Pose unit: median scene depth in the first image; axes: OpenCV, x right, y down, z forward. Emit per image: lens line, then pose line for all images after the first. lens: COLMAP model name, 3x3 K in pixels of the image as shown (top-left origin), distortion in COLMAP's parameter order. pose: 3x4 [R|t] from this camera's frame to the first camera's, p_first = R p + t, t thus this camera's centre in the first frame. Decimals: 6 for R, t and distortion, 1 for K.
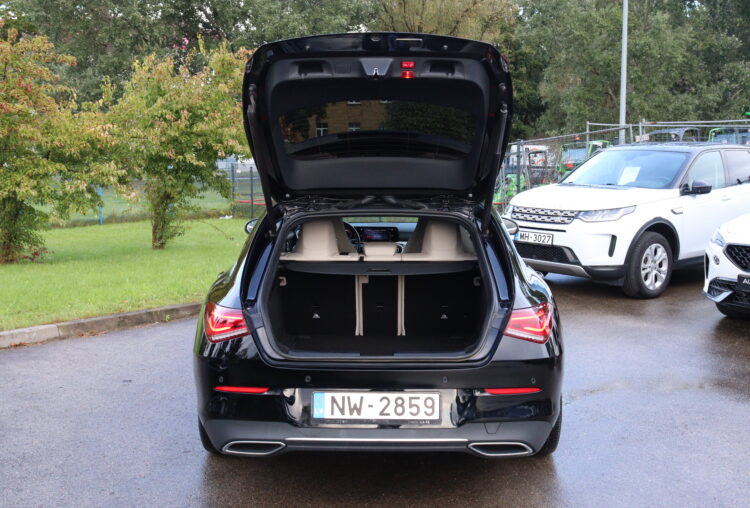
lens RADIAL K [[861.7, 0, 373.9], [0, 861.7, 255.6], [0, 0, 1]] dist [-0.037042, 0.000000]
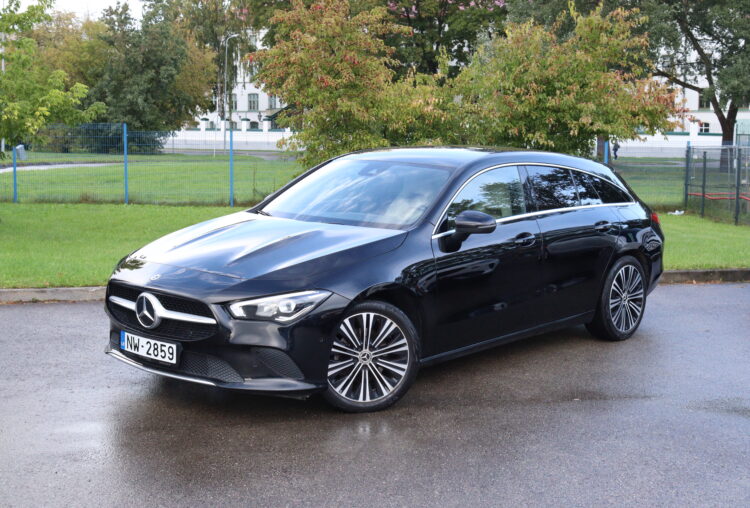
lens RADIAL K [[1042.4, 0, 325.3], [0, 1042.4, 255.7], [0, 0, 1]] dist [-0.028064, 0.000000]
pose [[0.842269, 0.077846, -0.533407, 0.341941], [-0.078869, 0.996666, 0.020917, 0.007542], [0.533257, 0.024451, 0.845600, -0.043127]]
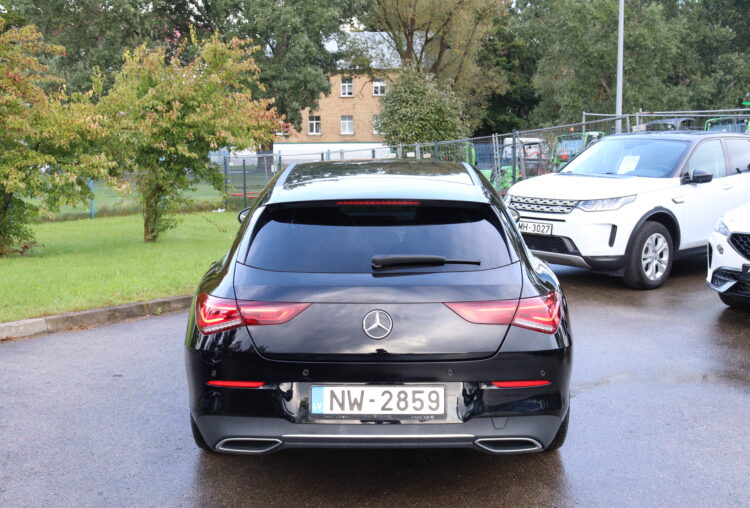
lens RADIAL K [[861.7, 0, 376.4], [0, 861.7, 254.3], [0, 0, 1]] dist [-0.037042, 0.000000]
pose [[0.999935, -0.003771, 0.010776, -0.003140], [0.003706, 0.999975, 0.005963, 0.002923], [-0.010798, -0.005923, 0.999924, 0.019084]]
